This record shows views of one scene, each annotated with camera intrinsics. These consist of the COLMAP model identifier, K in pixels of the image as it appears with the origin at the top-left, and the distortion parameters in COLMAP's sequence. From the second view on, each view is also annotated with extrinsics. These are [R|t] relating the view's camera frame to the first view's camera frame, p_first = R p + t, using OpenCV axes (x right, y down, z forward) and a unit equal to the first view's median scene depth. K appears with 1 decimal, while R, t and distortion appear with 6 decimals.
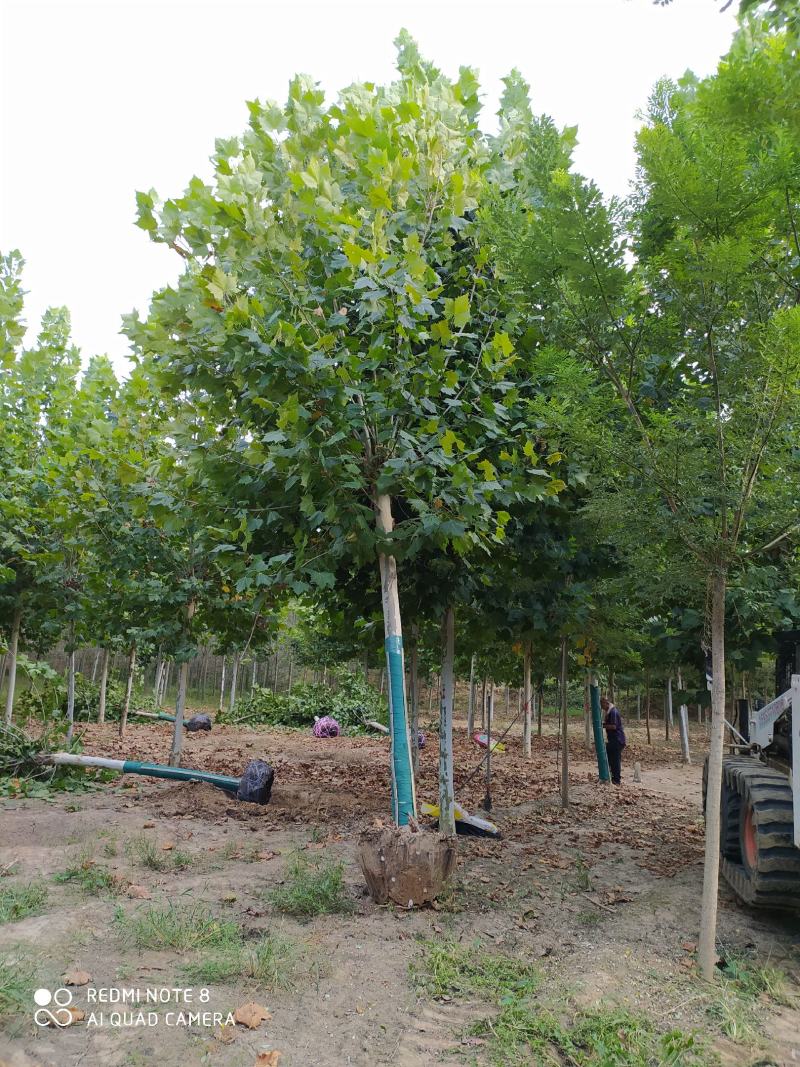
lens RADIAL K [[824.7, 0, 400.6], [0, 824.7, 528.6], [0, 0, 1]] dist [0.050062, -0.012179]
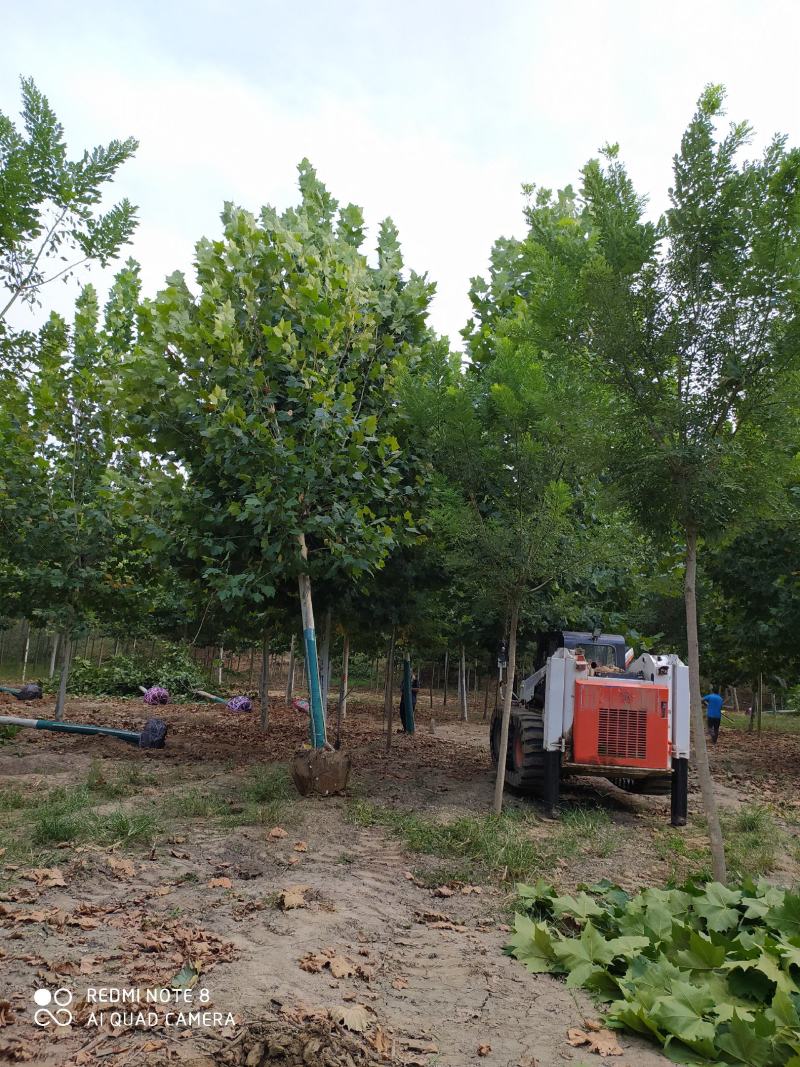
lens RADIAL K [[824.7, 0, 400.2], [0, 824.7, 536.0], [0, 0, 1]] dist [0.050062, -0.012179]
pose [[0.965604, 0.046992, 0.255737, -0.183866], [-0.057496, 0.997775, 0.033750, -0.075418], [-0.253582, -0.047293, 0.966157, -0.376088]]
